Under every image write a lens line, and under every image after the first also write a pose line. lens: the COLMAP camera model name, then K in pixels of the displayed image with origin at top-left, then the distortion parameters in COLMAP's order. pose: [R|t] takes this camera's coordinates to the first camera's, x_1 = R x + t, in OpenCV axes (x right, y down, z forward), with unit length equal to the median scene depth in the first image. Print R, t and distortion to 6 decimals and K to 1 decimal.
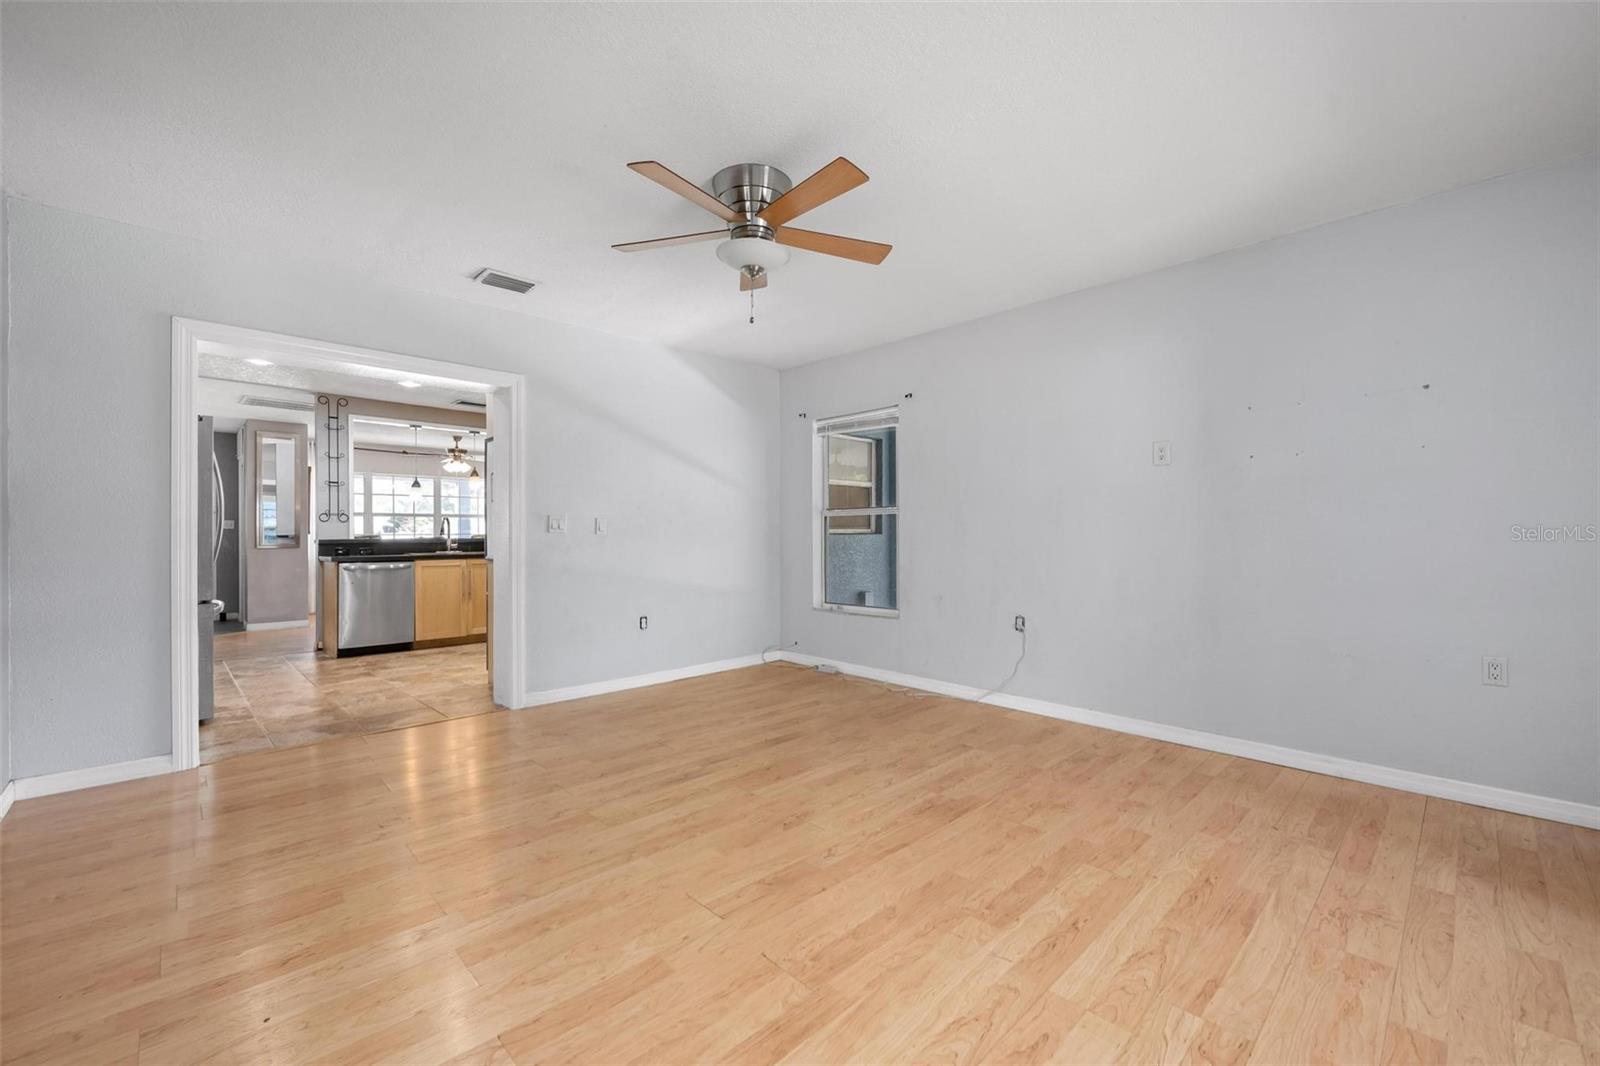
lens RADIAL K [[654.8, 0, 807.3], [0, 654.8, 530.5], [0, 0, 1]] dist [0.000714, -0.000016]
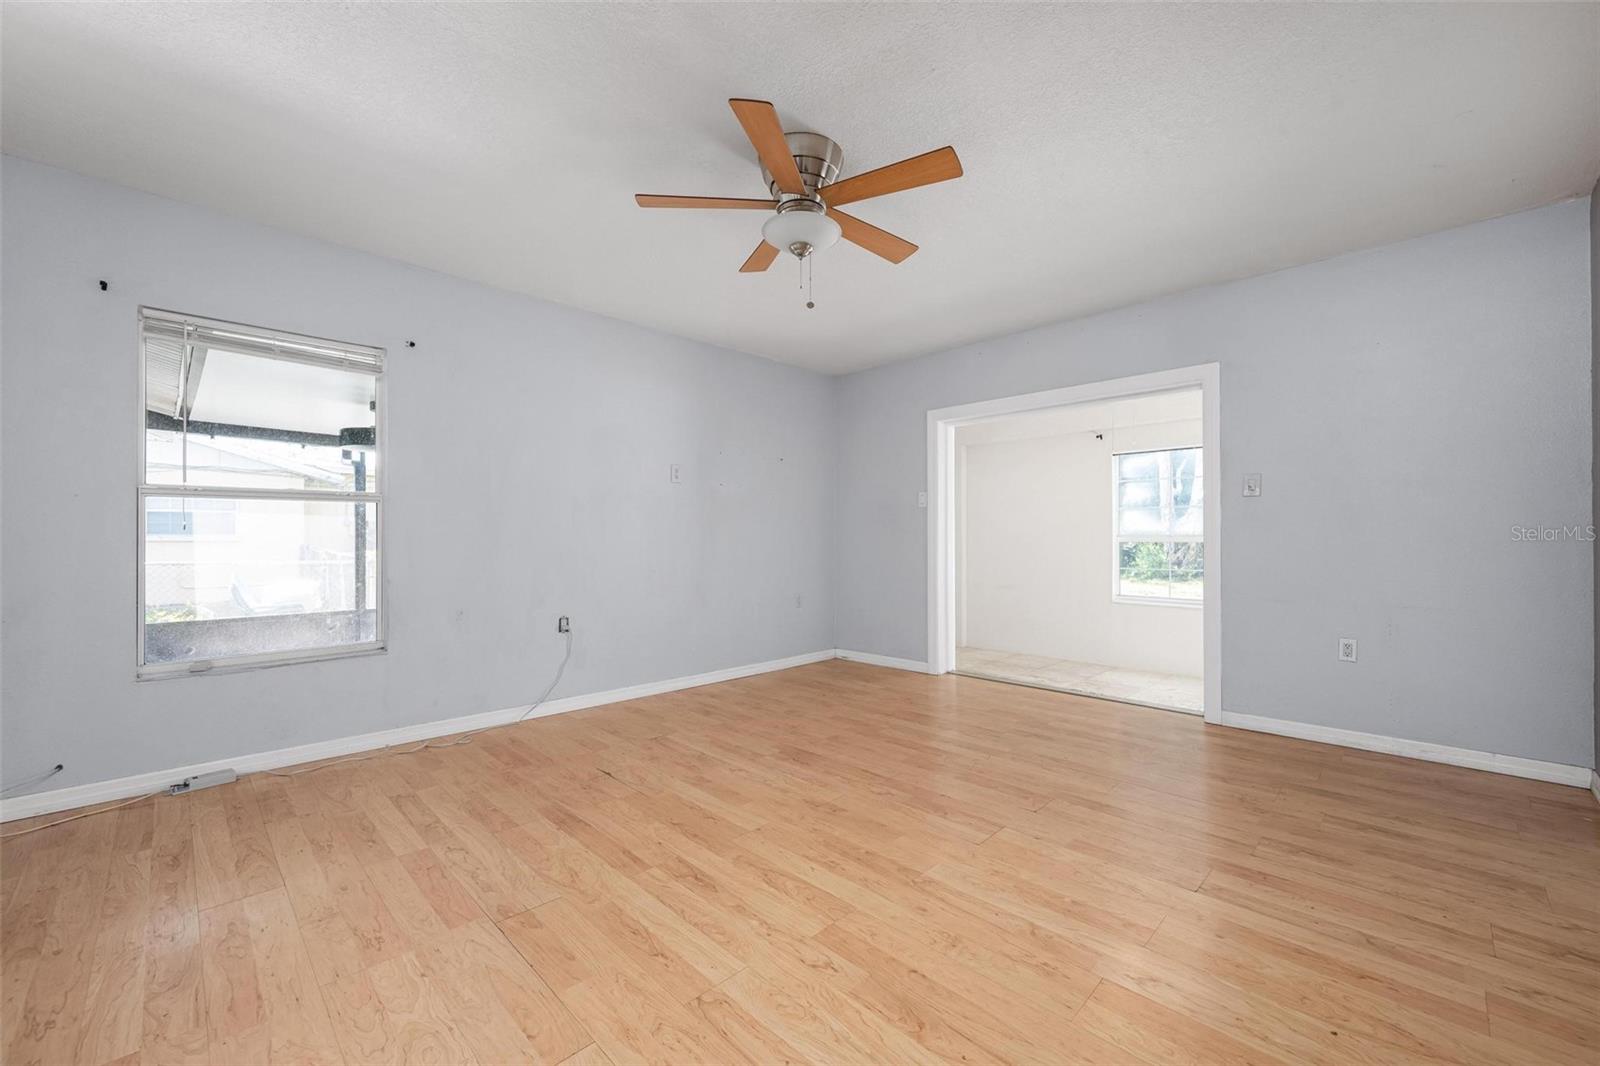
lens RADIAL K [[630.1, 0, 802.2], [0, 630.1, 536.3], [0, 0, 1]] dist [0.002185, -0.000049]
pose [[-0.009454, 0.005592, 0.999940, -0.951101], [-0.004575, 0.999974, -0.005635, 0.017698], [-0.999945, -0.004628, -0.009428, 0.975812]]
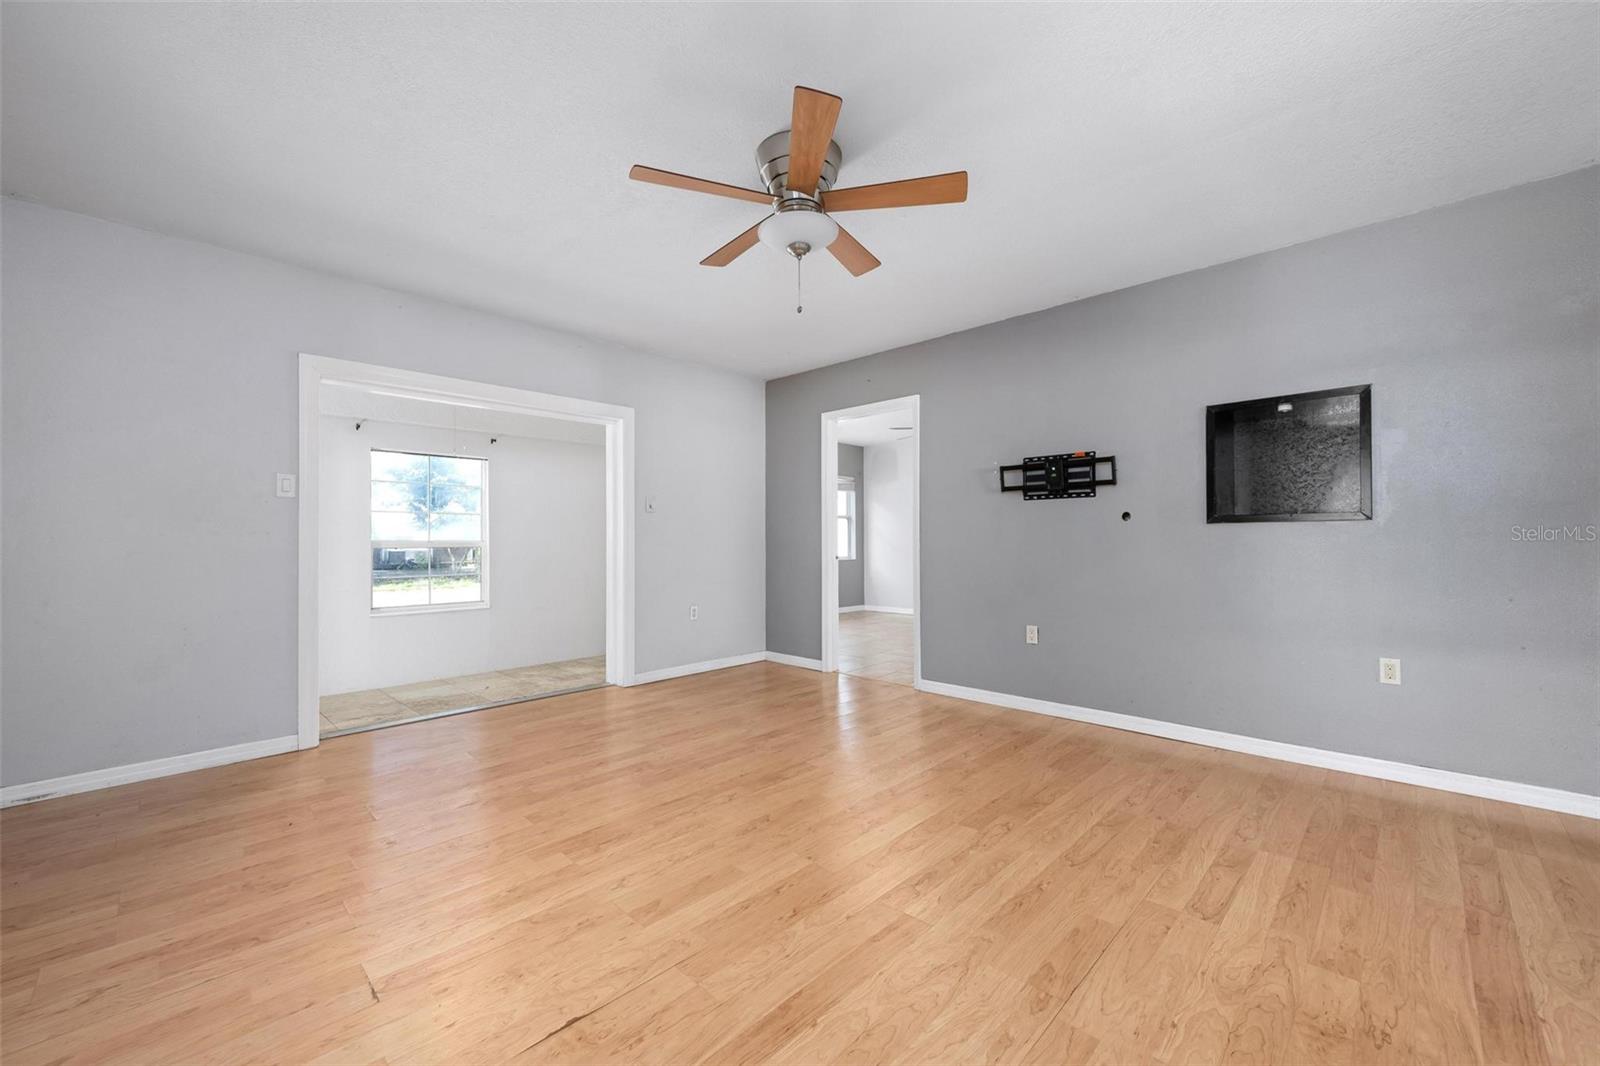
lens RADIAL K [[630.1, 0, 802.2], [0, 630.1, 536.3], [0, 0, 1]] dist [0.002185, -0.000049]
pose [[-0.999749, 0.007117, -0.021244, -0.063811], [0.007422, 0.999870, -0.014323, 0.020242], [0.021139, -0.014477, -0.999672, 1.824726]]
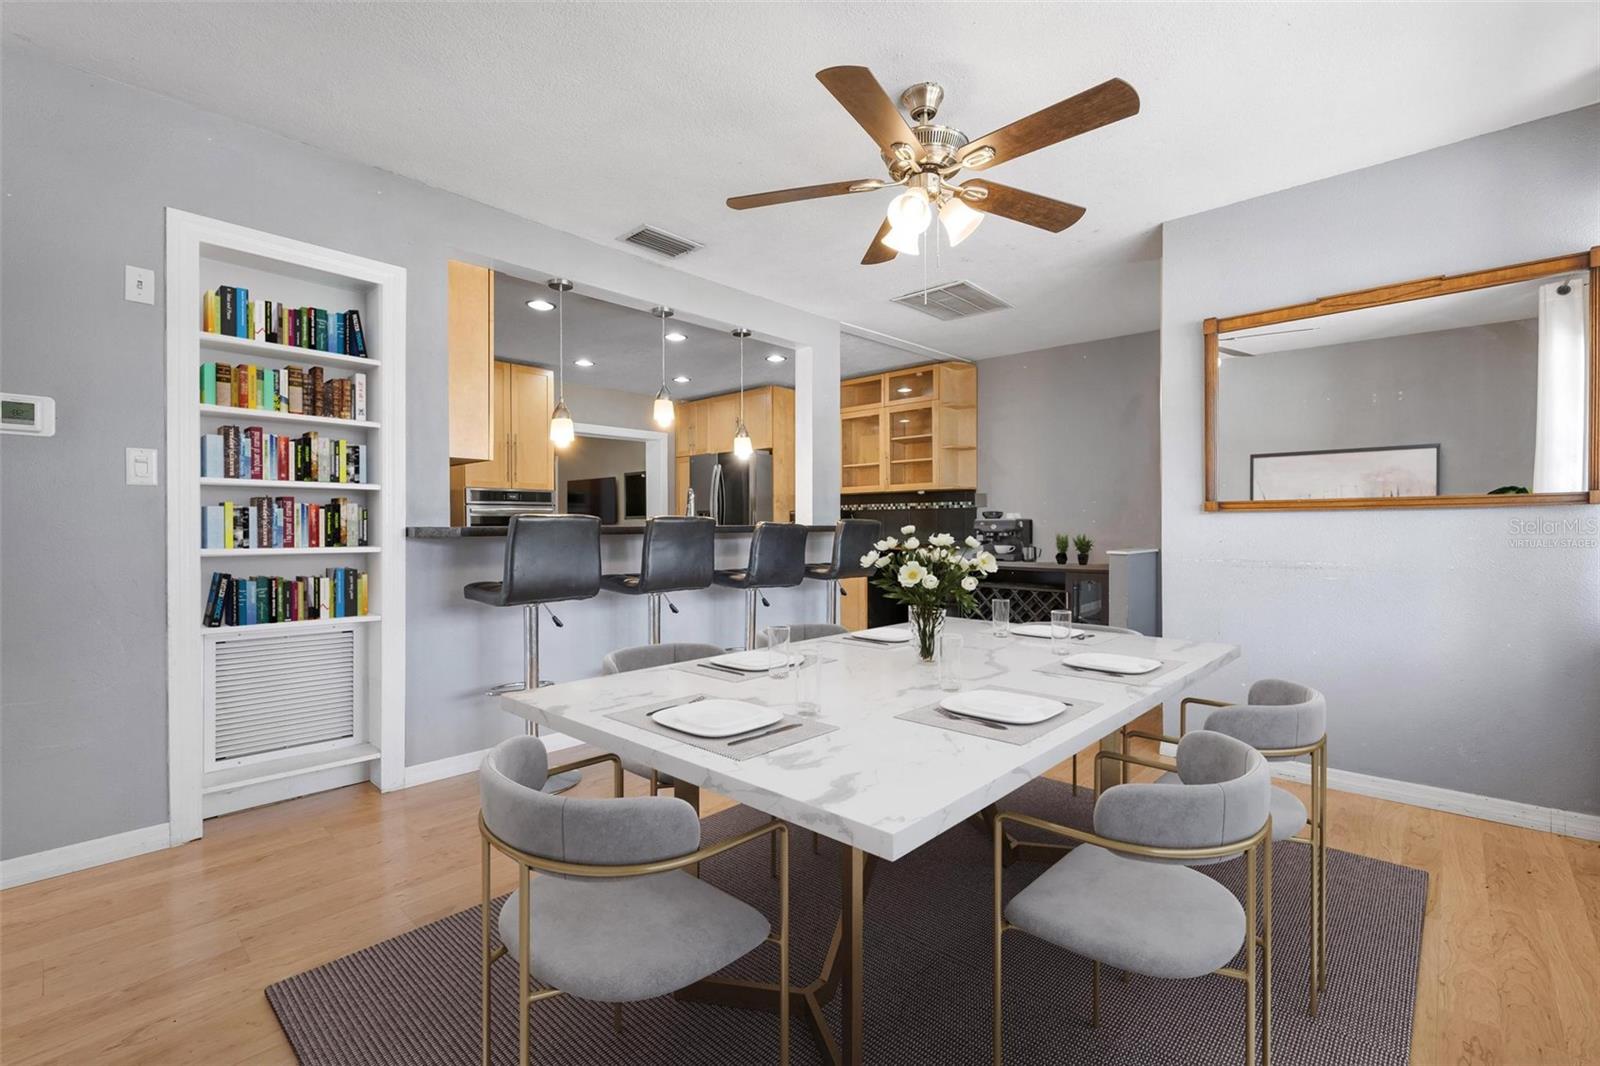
lens RADIAL K [[702.6, 0, 804.4], [0, 702.6, 529.7], [0, 0, 1]] dist [-0.001782, -0.000411]
pose [[-0.998725, 0.007397, -0.049943, -1.563270], [0.007577, 0.999965, -0.003435, 0.052250], [0.049916, -0.003809, -0.998746, 4.092992]]
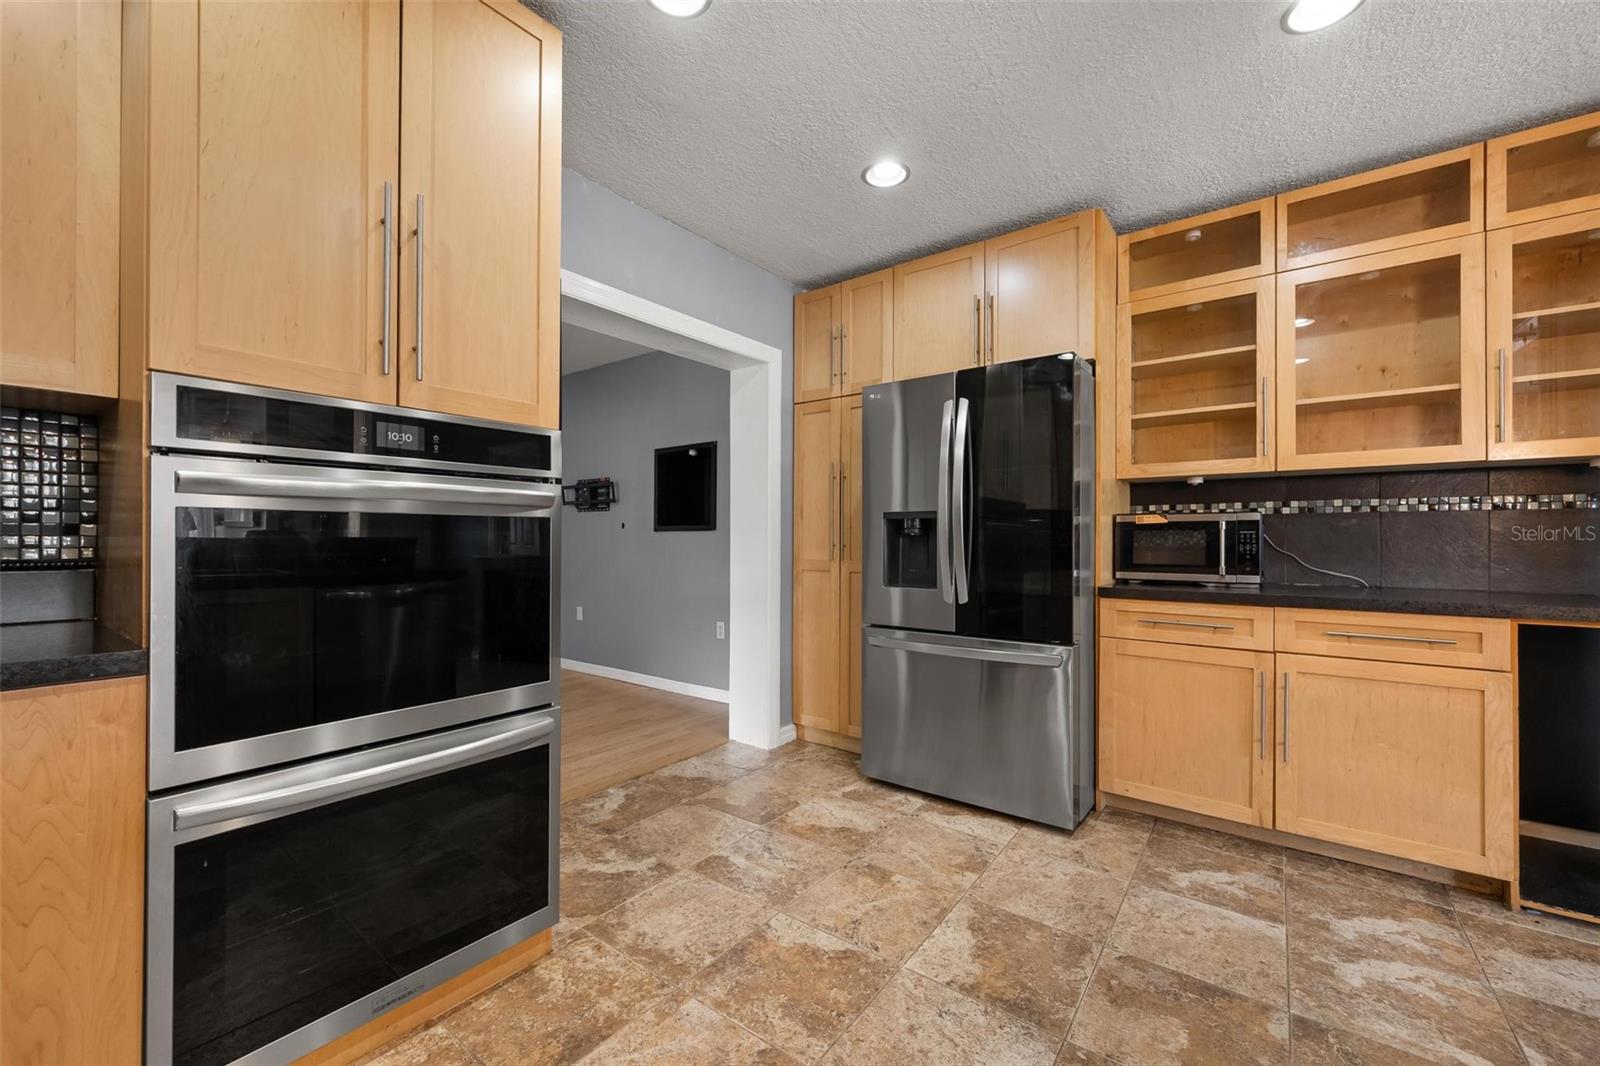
lens RADIAL K [[642.0, 0, 801.1], [0, 642.0, 538.3], [0, 0, 1]] dist [0.000509, -0.000111]
pose [[-0.989884, -0.000821, -0.141878, -1.008832], [0.000572, 0.999952, -0.009783, 0.019727], [0.141879, -0.009765, -0.989836, 2.419548]]
